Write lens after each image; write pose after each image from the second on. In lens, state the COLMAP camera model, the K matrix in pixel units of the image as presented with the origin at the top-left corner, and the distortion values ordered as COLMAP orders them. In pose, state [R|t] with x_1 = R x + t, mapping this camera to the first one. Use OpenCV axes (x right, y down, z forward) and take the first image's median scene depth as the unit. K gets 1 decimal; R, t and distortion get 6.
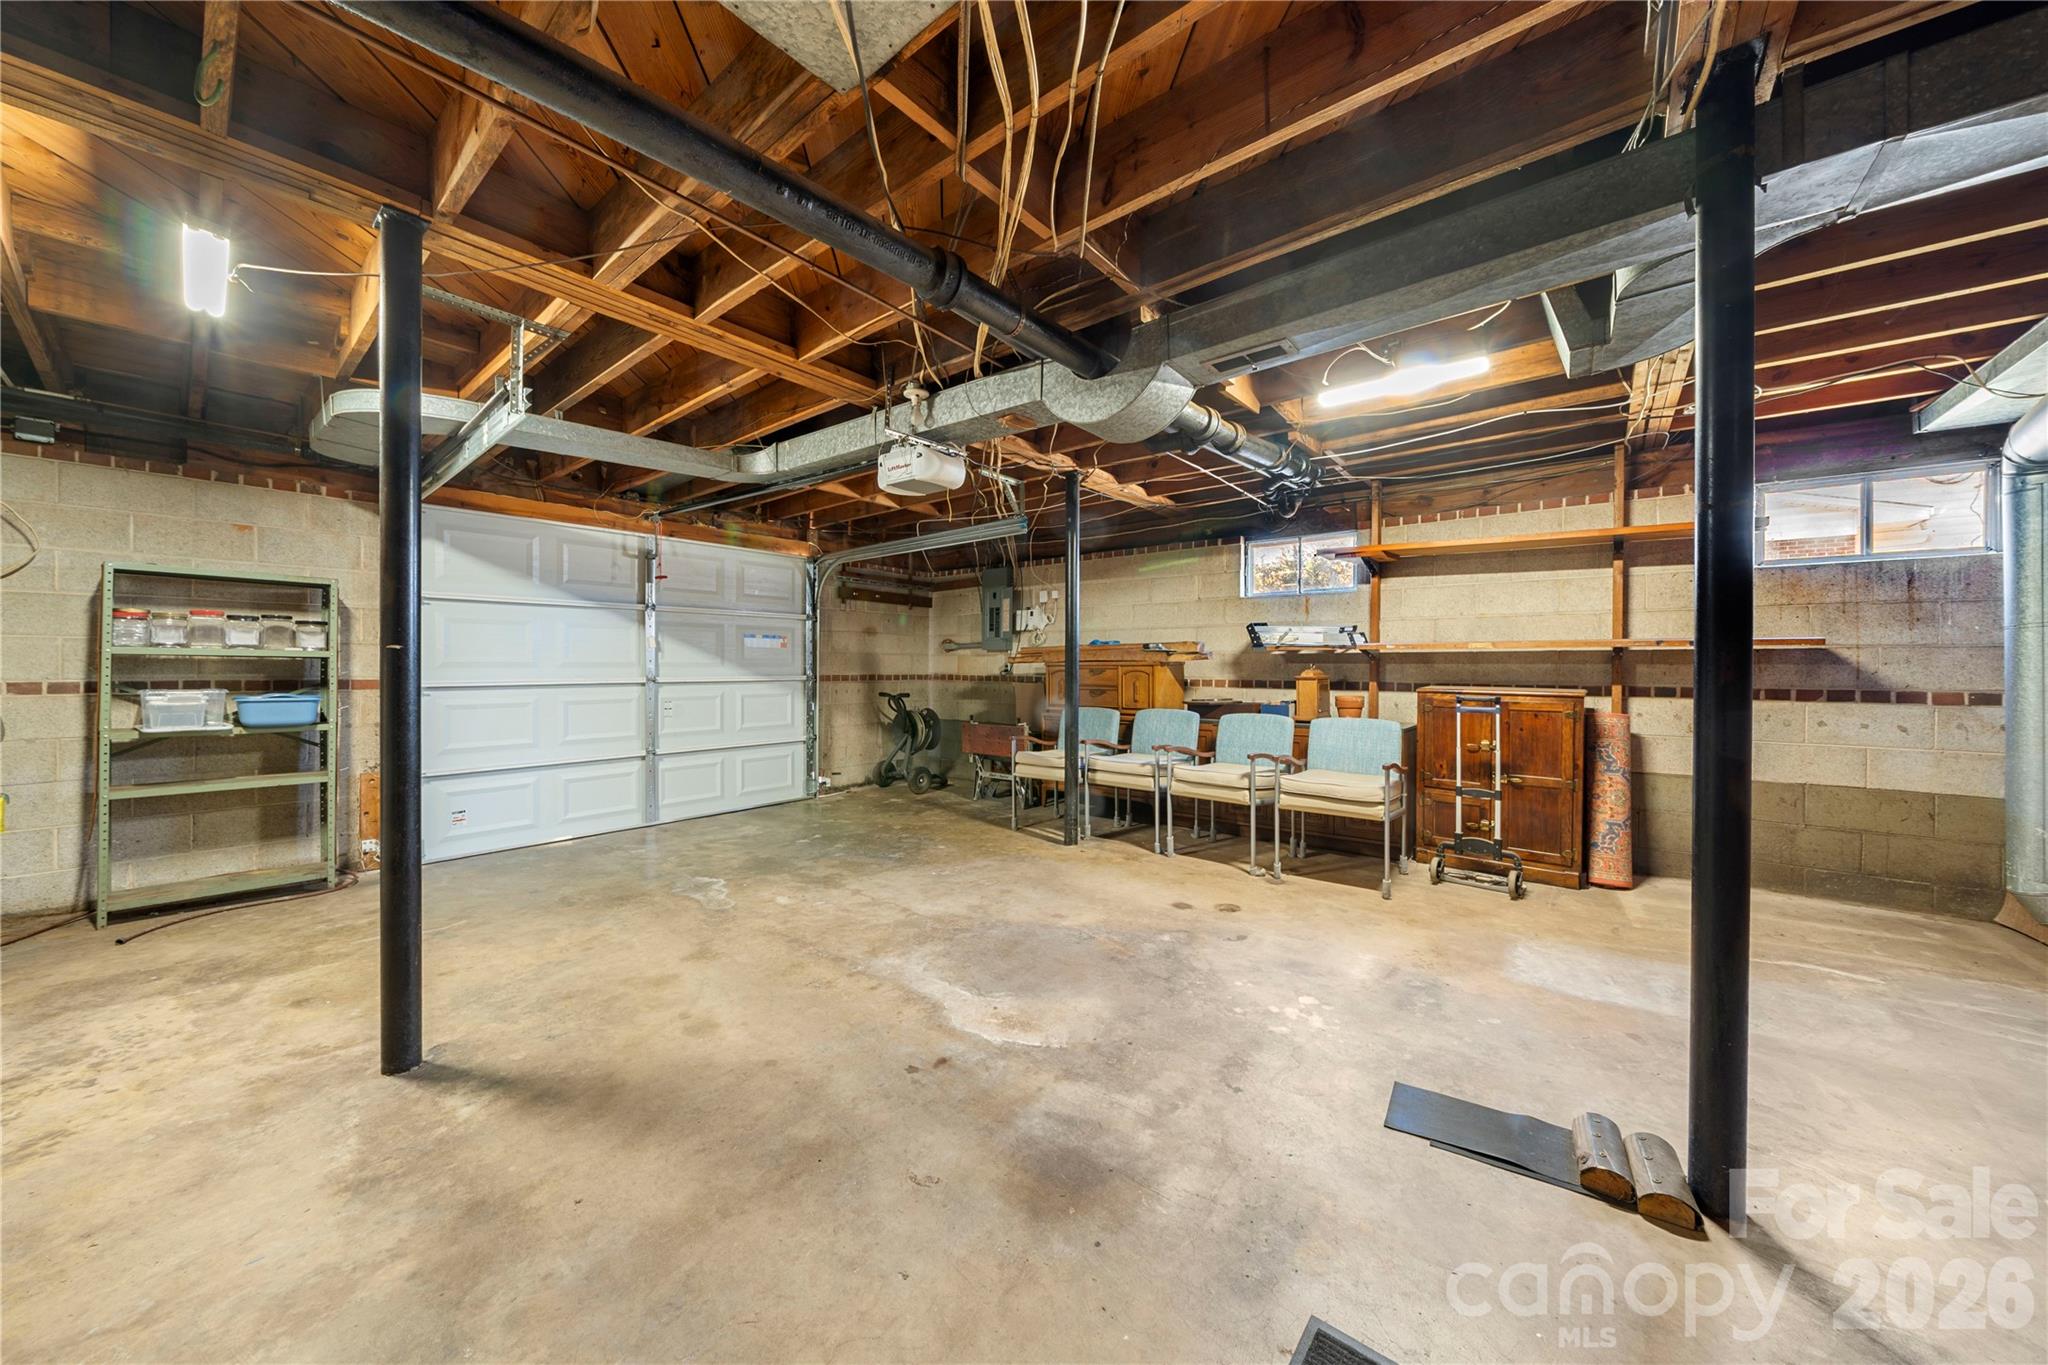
lens RADIAL K [[712.3, 0, 1018.3], [0, 712.3, 669.1], [0, 0, 1]] dist [-0.008450, 0.000938]
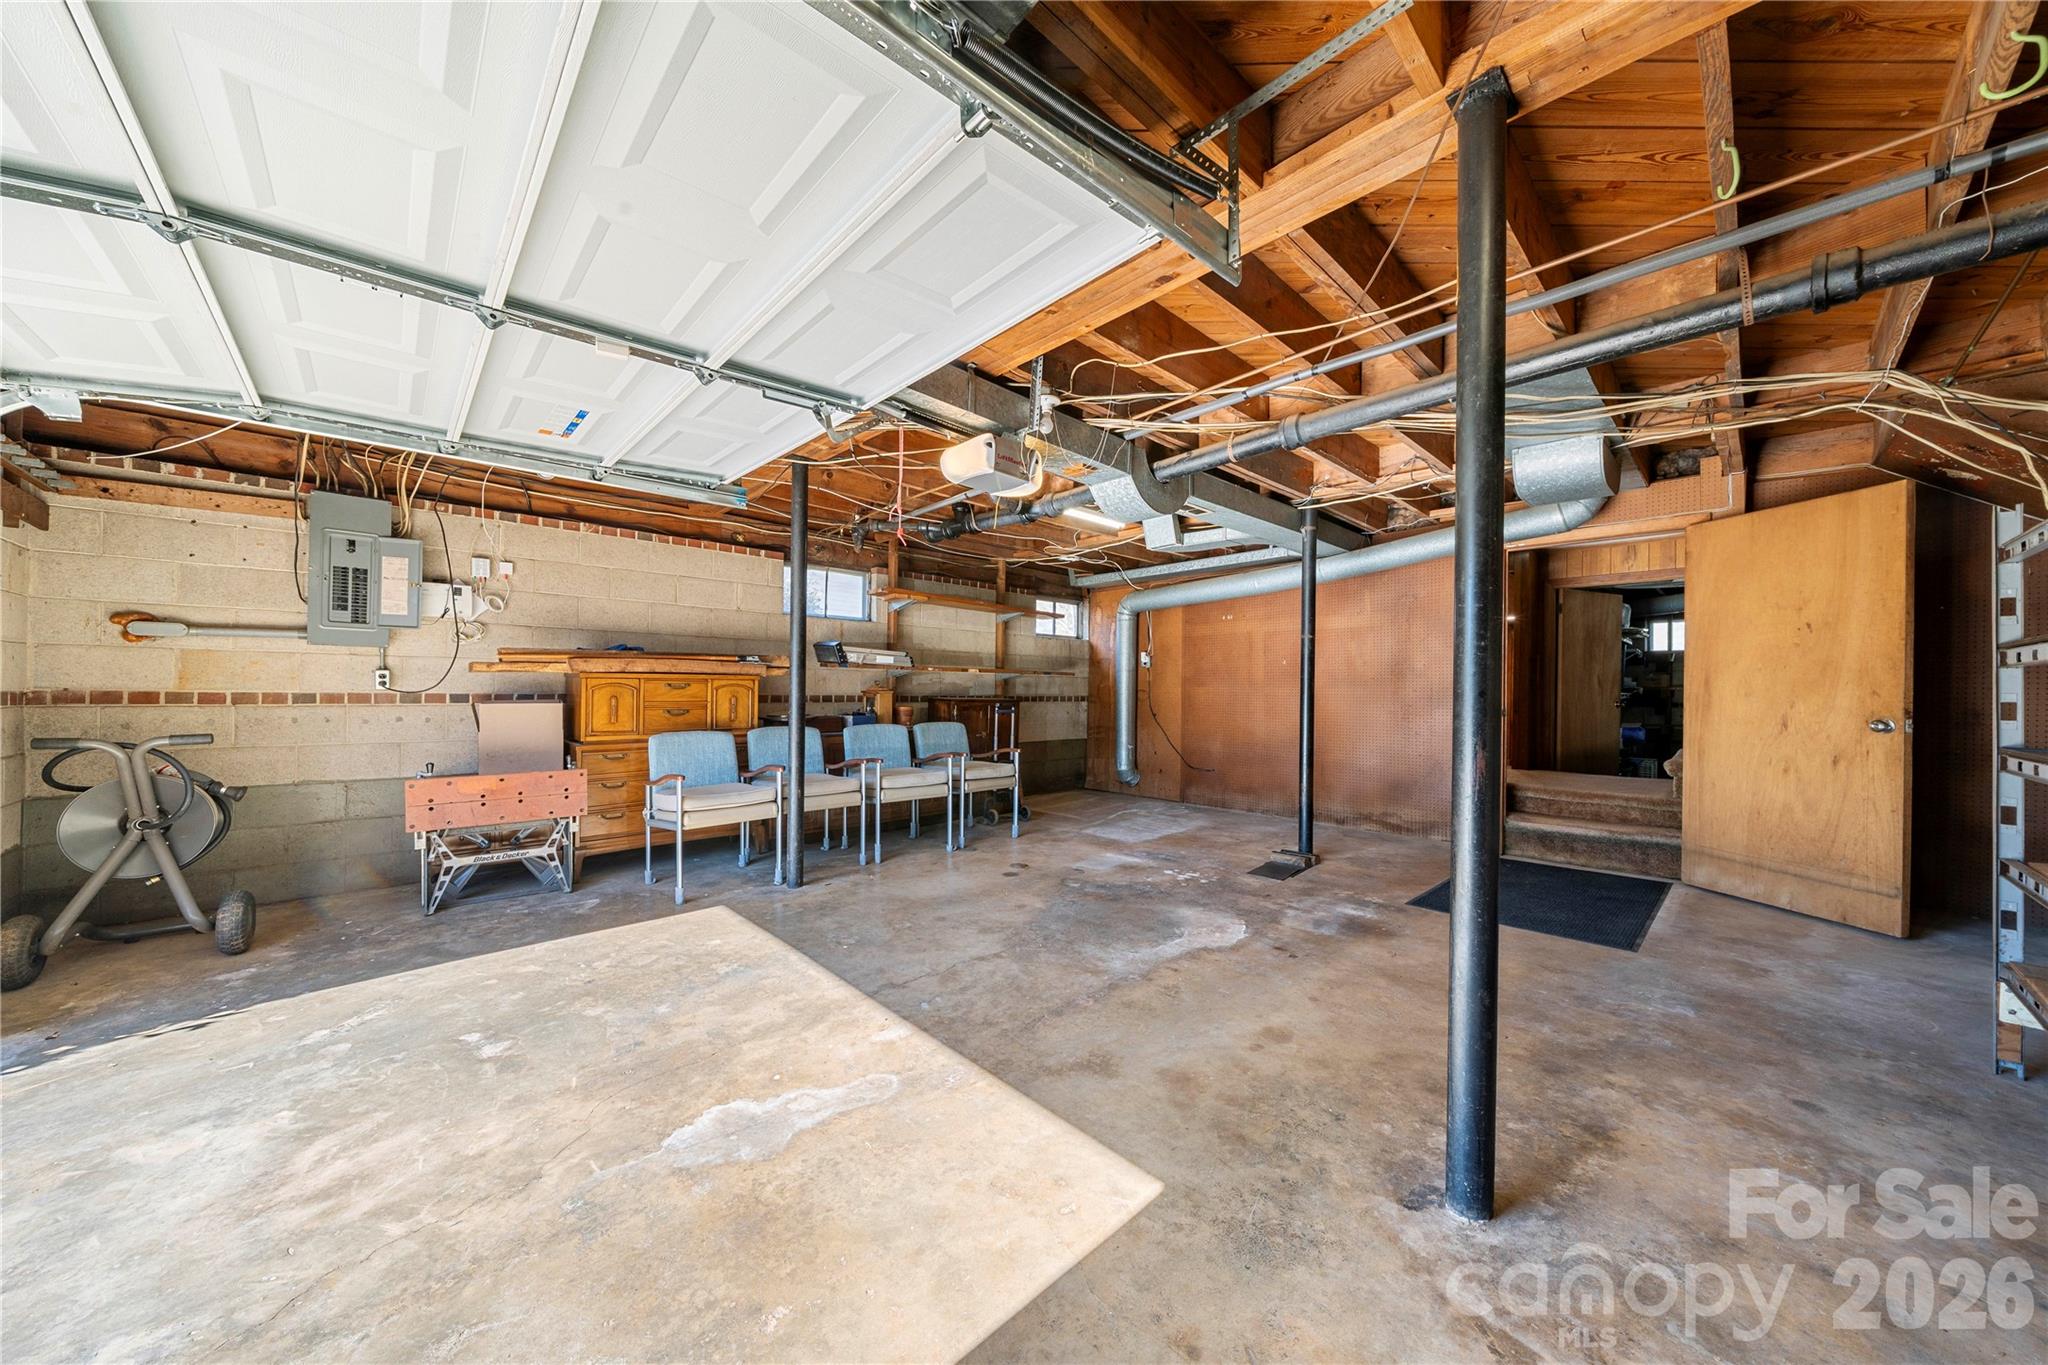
lens RADIAL K [[712.3, 0, 1021.2], [0, 712.3, 690.8], [0, 0, 1]] dist [-0.008450, 0.000938]
pose [[0.109303, -0.004357, 0.993999, -1.194611], [-0.006221, 0.999968, 0.005067, 0.002242], [-0.993989, -0.006738, 0.109273, 0.994658]]
